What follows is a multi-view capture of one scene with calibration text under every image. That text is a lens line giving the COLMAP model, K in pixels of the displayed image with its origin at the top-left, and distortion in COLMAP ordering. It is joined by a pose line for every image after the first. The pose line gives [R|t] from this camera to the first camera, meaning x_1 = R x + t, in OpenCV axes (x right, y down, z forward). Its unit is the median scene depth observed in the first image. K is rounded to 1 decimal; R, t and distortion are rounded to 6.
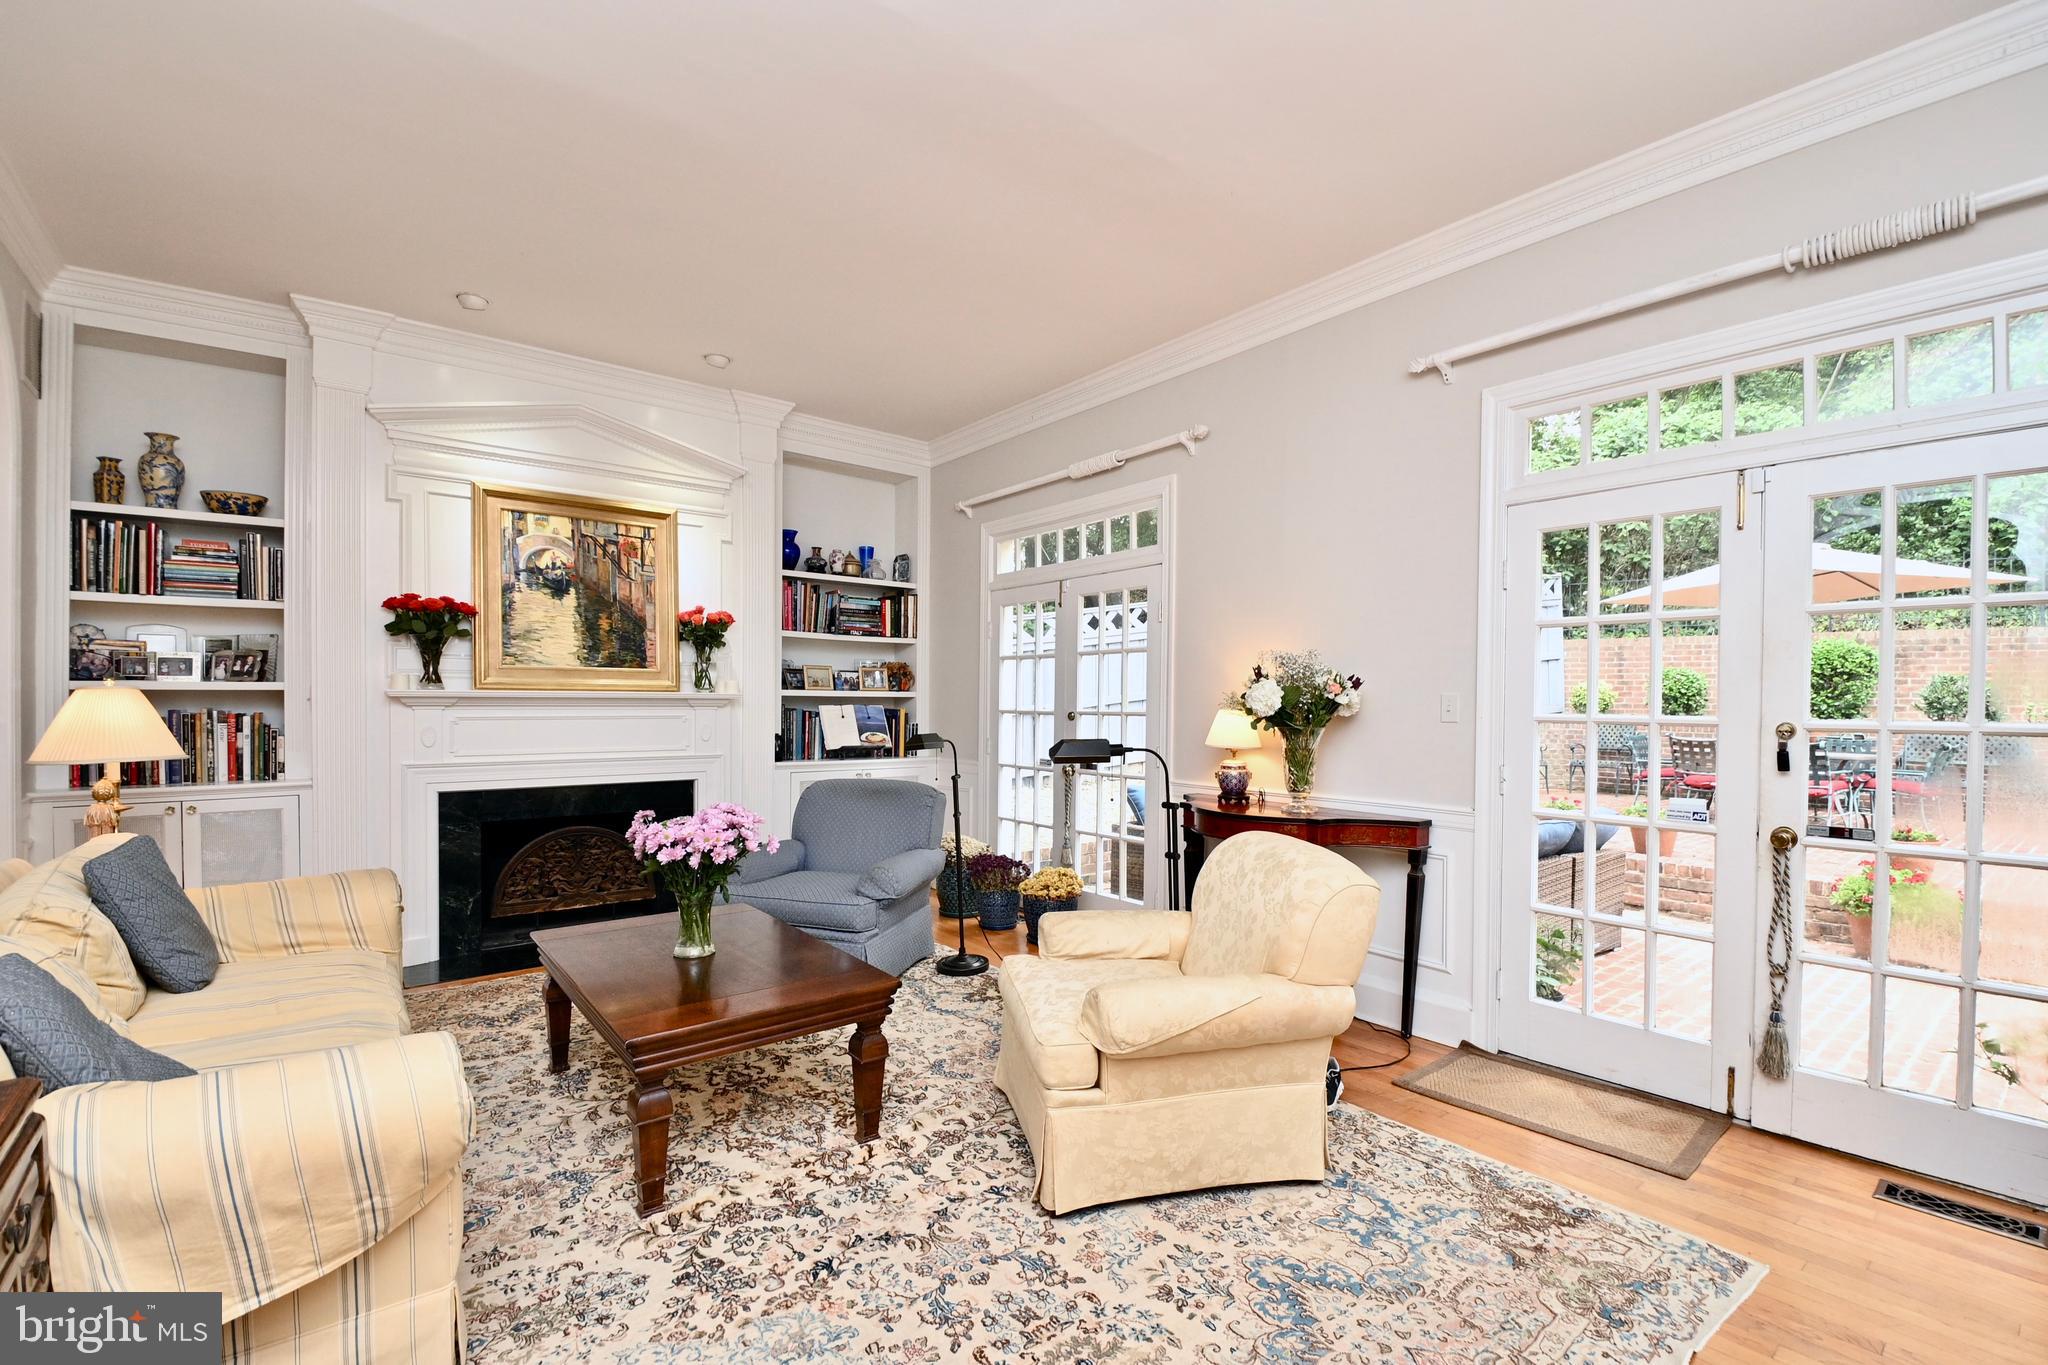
lens RADIAL K [[897.3, 0, 1040.4], [0, 897.3, 712.0], [0, 0, 1]] dist [0.014921, -0.020672]
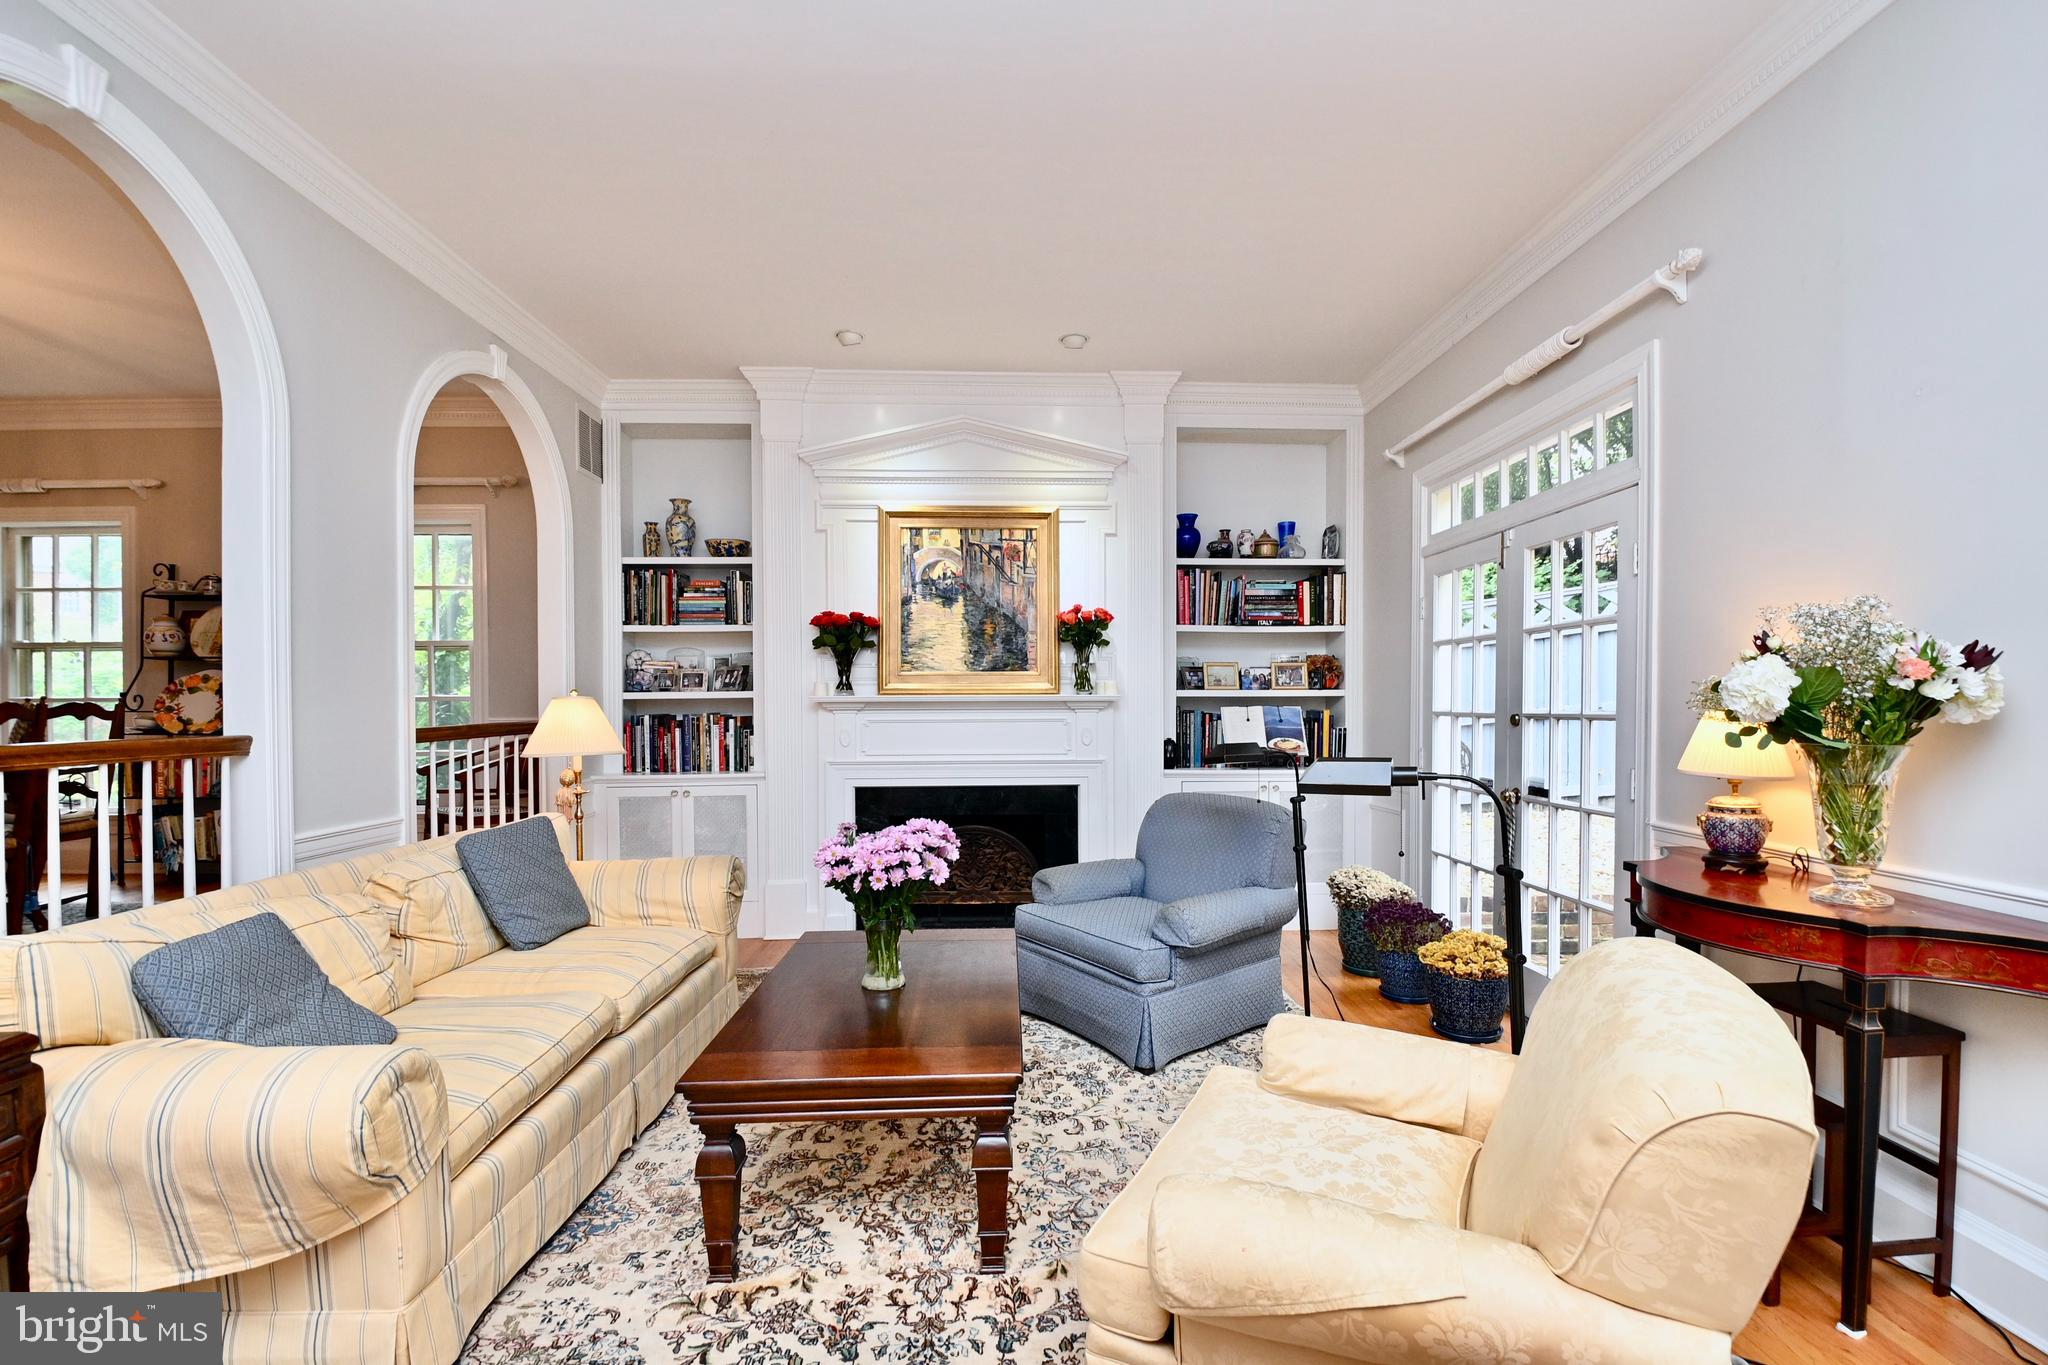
lens RADIAL K [[897.3, 0, 1040.4], [0, 897.3, 712.0], [0, 0, 1]] dist [0.014921, -0.020672]
pose [[0.806086, -0.003073, -0.591791, 0.174280], [0.002906, 0.999995, -0.001233, -0.002343], [0.591791, -0.000726, 0.806091, 0.230226]]
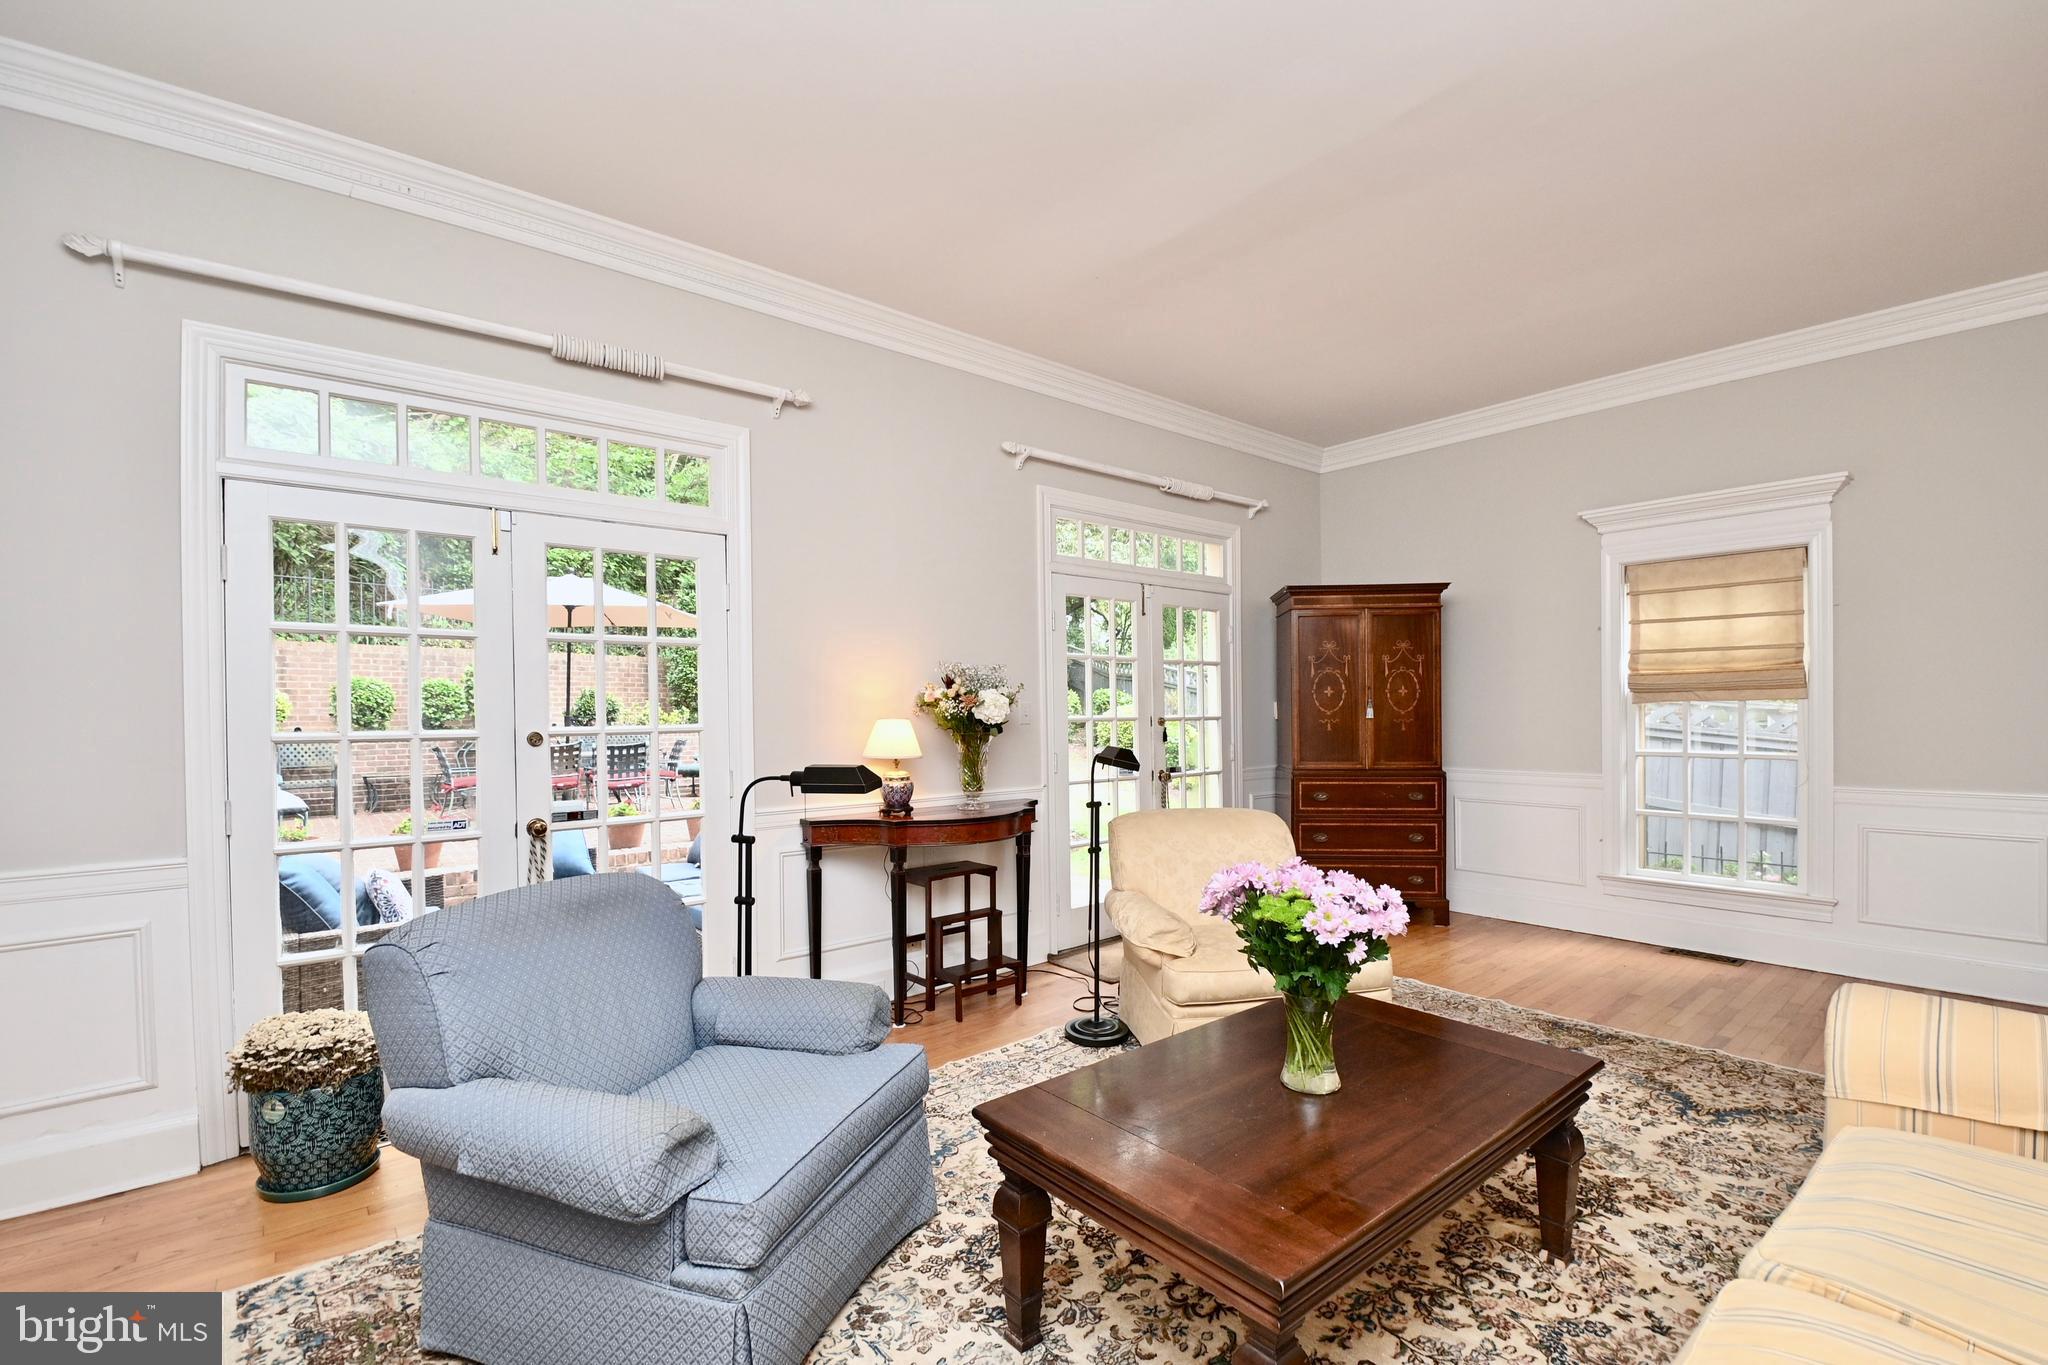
lens RADIAL K [[869.2, 0, 1009.7], [0, 869.2, 715.4], [0, 0, 1]] dist [0.015214, -0.024723]
pose [[0.005261, -0.012673, 0.999906, -0.659371], [0.022428, 0.999670, 0.012552, -0.017702], [-0.999735, 0.022360, 0.005543, 0.767802]]
